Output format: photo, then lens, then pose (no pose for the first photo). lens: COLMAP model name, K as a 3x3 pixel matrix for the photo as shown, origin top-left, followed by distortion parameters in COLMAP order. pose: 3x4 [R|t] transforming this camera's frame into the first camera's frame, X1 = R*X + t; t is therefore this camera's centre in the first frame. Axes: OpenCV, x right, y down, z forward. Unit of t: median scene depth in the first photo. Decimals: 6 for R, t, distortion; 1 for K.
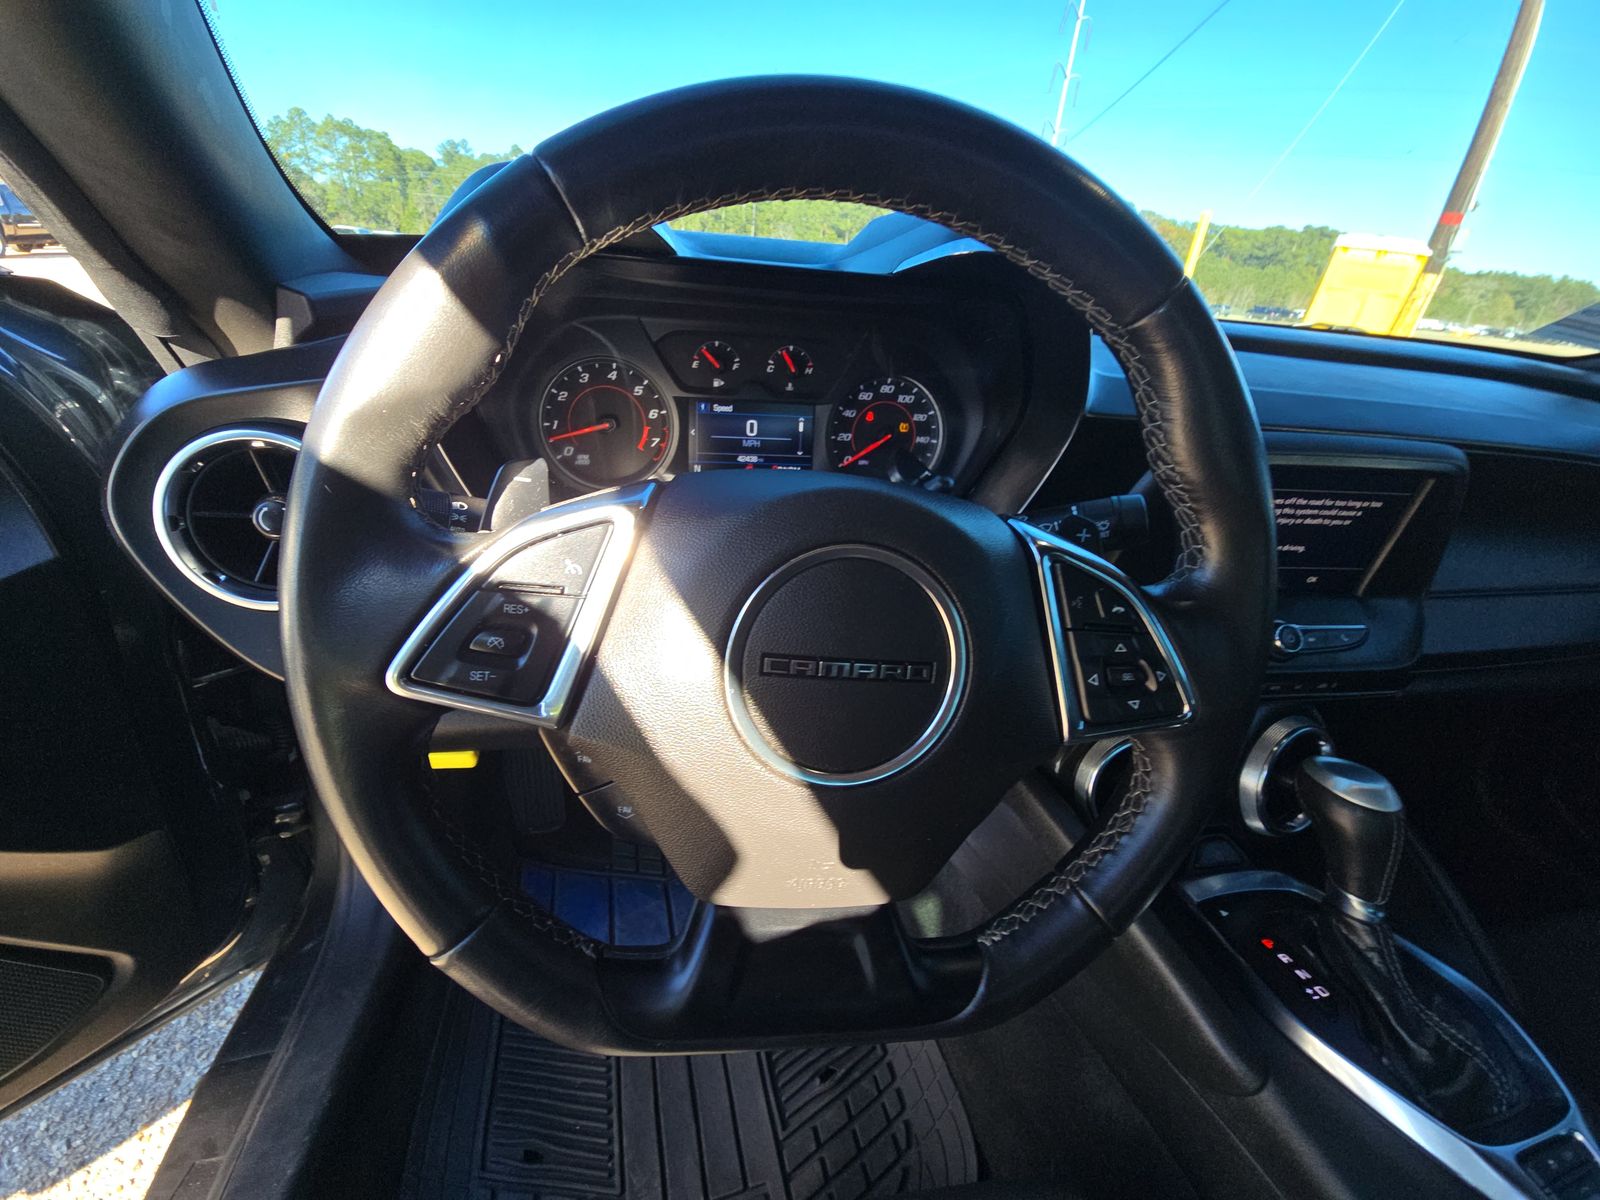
lens RADIAL K [[643.2, 0, 800.0], [0, 643.2, 600.0], [0, 0, 1]] dist [0.016623, -0.015696]
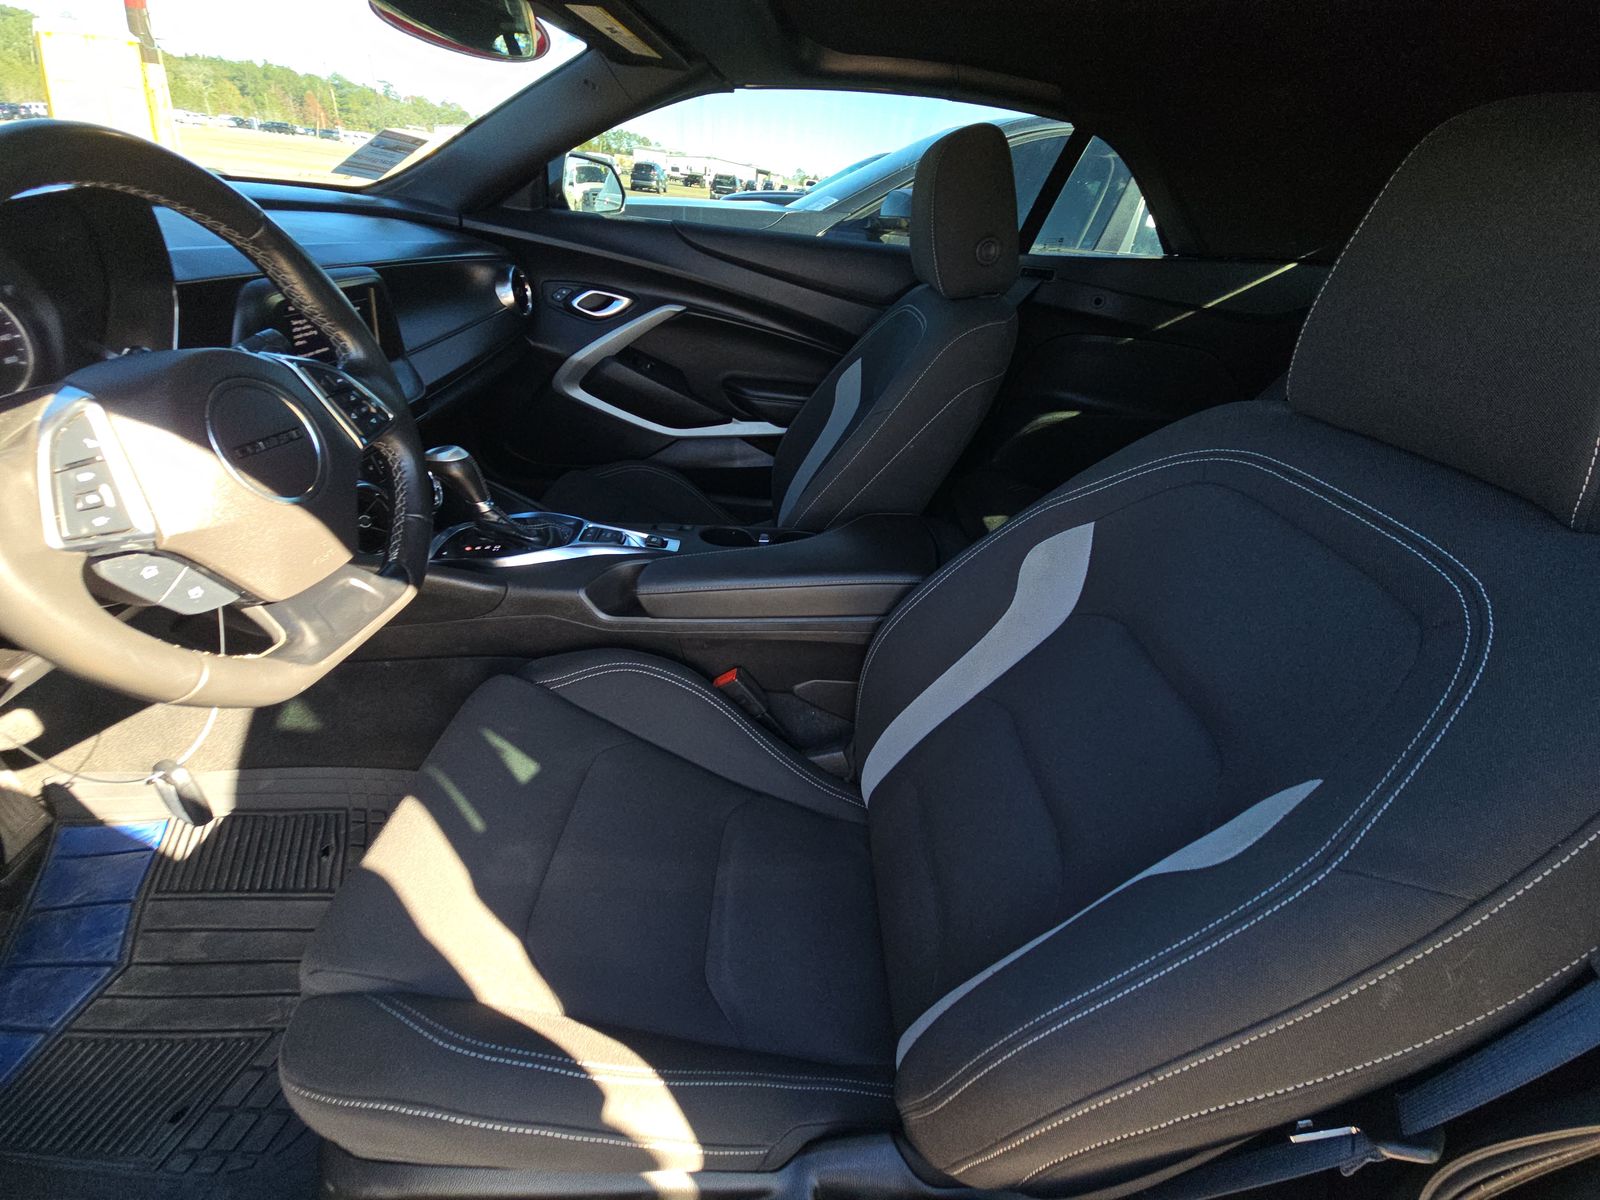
lens RADIAL K [[643.2, 0, 800.0], [0, 643.2, 600.0], [0, 0, 1]] dist [0.016623, -0.015696]
pose [[0.168909, -0.563967, 0.808339, -0.856046], [0.342670, 0.802563, 0.488333, 0.044726], [-0.924147, 0.194510, 0.328815, -0.604104]]
